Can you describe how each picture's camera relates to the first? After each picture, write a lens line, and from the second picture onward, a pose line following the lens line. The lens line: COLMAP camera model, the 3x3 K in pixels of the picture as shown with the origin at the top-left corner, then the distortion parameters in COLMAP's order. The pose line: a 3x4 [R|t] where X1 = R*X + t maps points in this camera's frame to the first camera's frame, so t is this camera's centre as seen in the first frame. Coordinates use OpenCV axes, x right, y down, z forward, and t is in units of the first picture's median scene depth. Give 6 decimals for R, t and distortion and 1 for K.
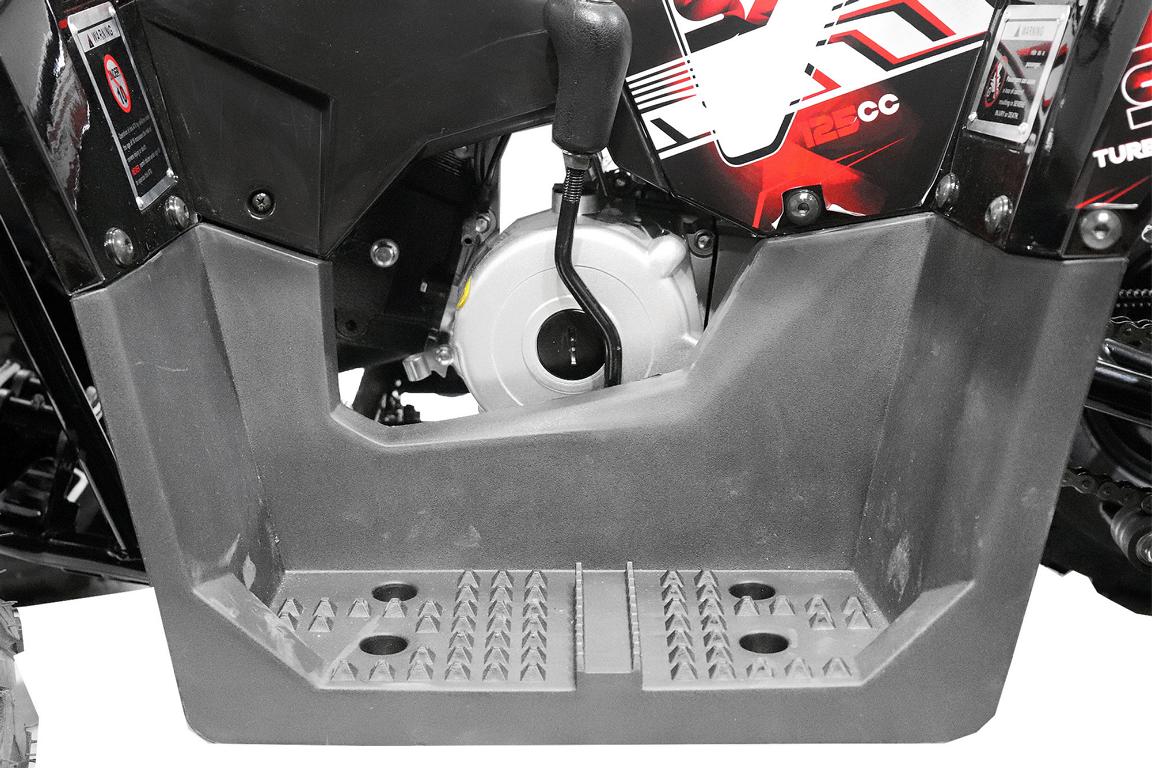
lens RADIAL K [[1864.7, 0, 570.9], [0, 1864.7, 383.2], [0, 0, 1]] dist [0.062280, 0.000000]
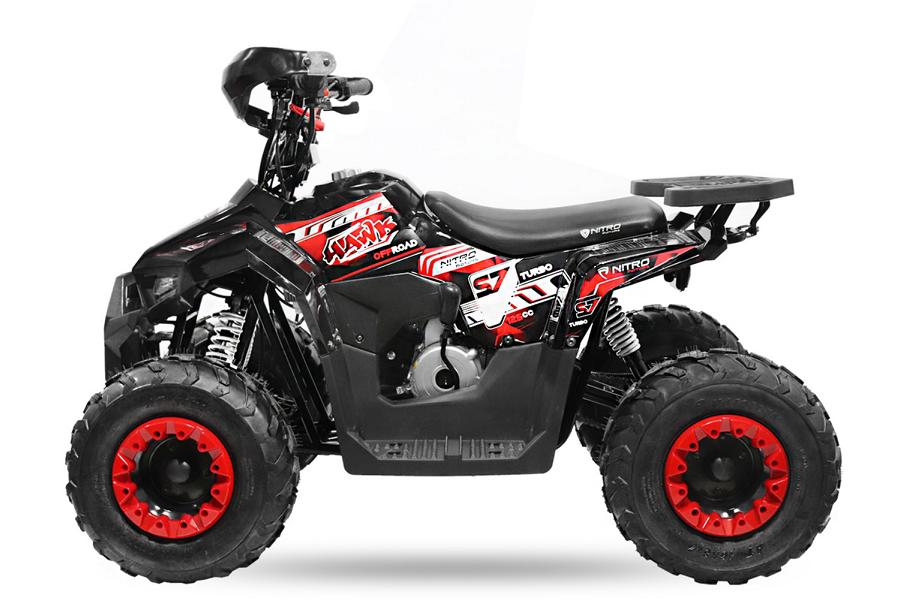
lens RADIAL K [[1339.3, 0, 450.8], [0, 1339.3, 300.2], [0, 0, 1]] dist [0.053013, 0.000000]
pose [[0.999966, 0.004038, -0.007146, 0.029856], [-0.005165, 0.986217, -0.165374, 0.264586], [0.006380, 0.165405, 0.986205, -1.613611]]
